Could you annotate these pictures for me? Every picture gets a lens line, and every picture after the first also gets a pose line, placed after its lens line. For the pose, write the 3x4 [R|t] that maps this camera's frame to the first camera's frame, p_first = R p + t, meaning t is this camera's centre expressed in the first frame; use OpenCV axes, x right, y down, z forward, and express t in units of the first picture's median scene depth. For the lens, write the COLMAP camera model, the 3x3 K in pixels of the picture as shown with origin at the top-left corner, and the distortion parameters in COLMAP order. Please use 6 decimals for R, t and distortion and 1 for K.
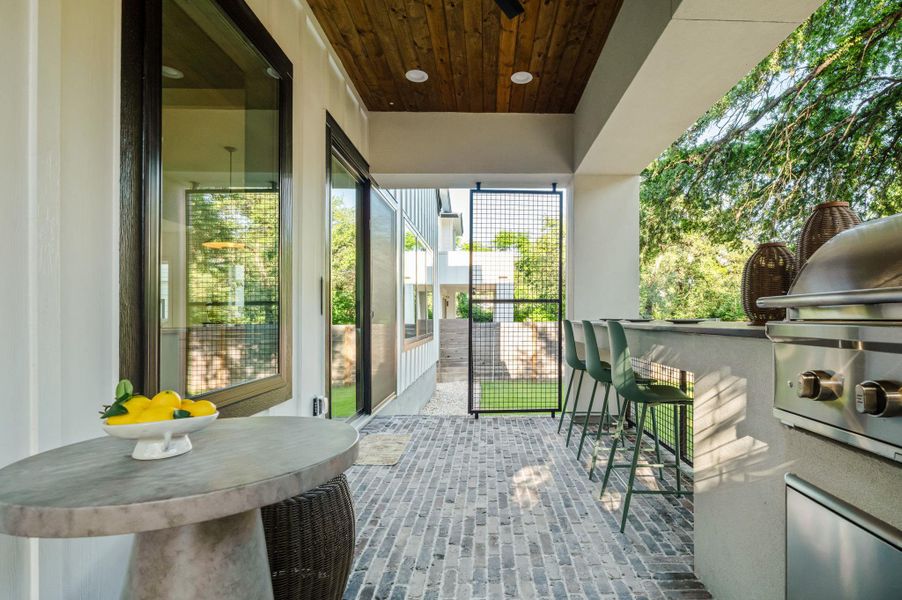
lens RADIAL K [[439.6, 0, 499.1], [0, 439.6, 326.2], [0, 0, 1]] dist [-0.000312, -0.000344]
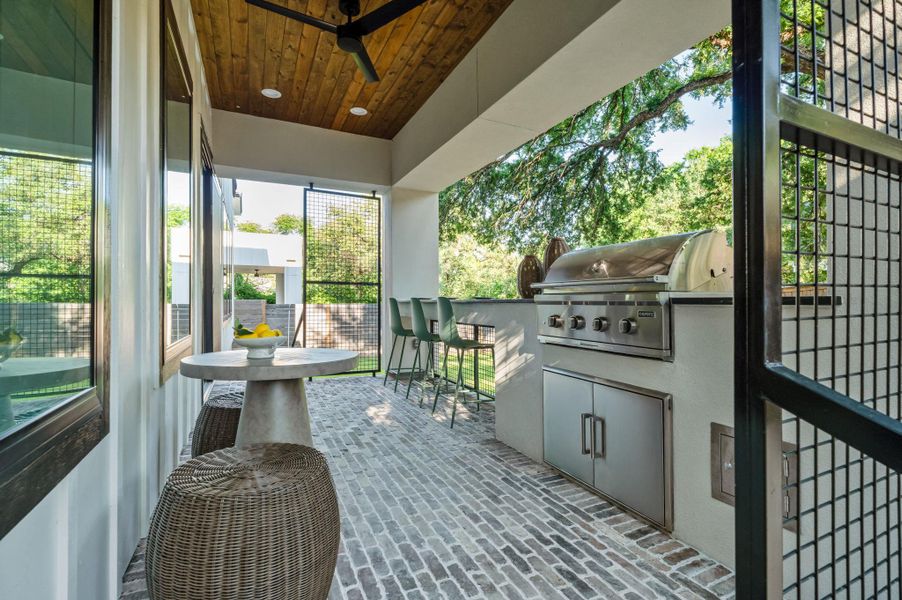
lens RADIAL K [[422.0, 0, 451.0], [0, 422.0, 300.0], [0, 0, 1]] dist [-0.021361, -0.000278]
pose [[0.916763, 0.014318, 0.399174, -0.147630], [-0.004032, 0.999638, -0.026596, 0.017617], [-0.399410, 0.022773, 0.916489, -0.181922]]
